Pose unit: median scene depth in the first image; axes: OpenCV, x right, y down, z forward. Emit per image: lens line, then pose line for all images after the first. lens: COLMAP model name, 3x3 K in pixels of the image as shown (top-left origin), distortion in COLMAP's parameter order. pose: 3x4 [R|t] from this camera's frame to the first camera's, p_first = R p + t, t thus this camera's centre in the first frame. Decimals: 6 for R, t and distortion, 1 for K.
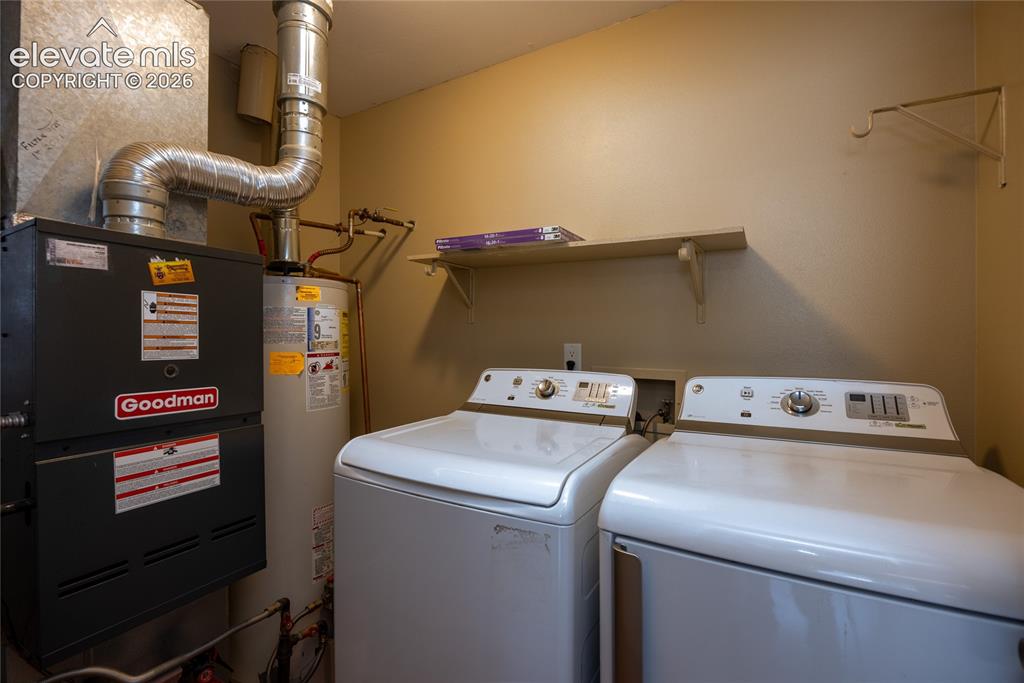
lens RADIAL K [[451.7, 0, 505.7], [0, 451.7, 341.5], [0, 0, 1]] dist [-0.014402, -0.000197]
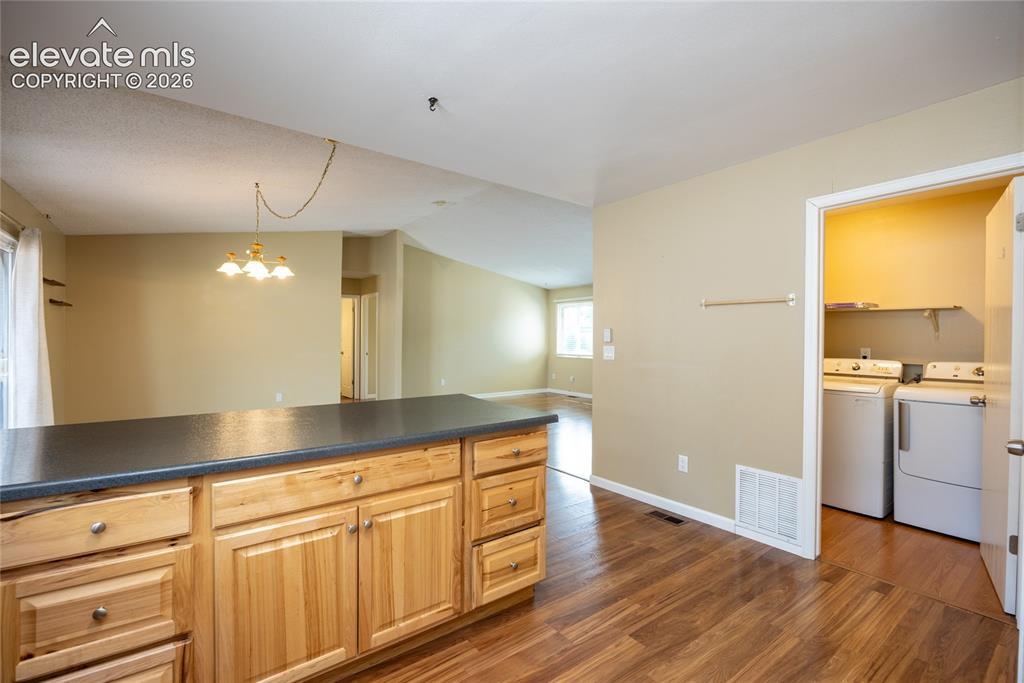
lens RADIAL K [[451.7, 0, 505.7], [0, 451.7, 341.5], [0, 0, 1]] dist [-0.014402, -0.000197]
pose [[0.914668, 0.003994, -0.404186, -0.751939], [-0.005401, 0.999983, -0.002342, -0.016975], [0.404169, 0.004325, 0.914674, -2.236667]]
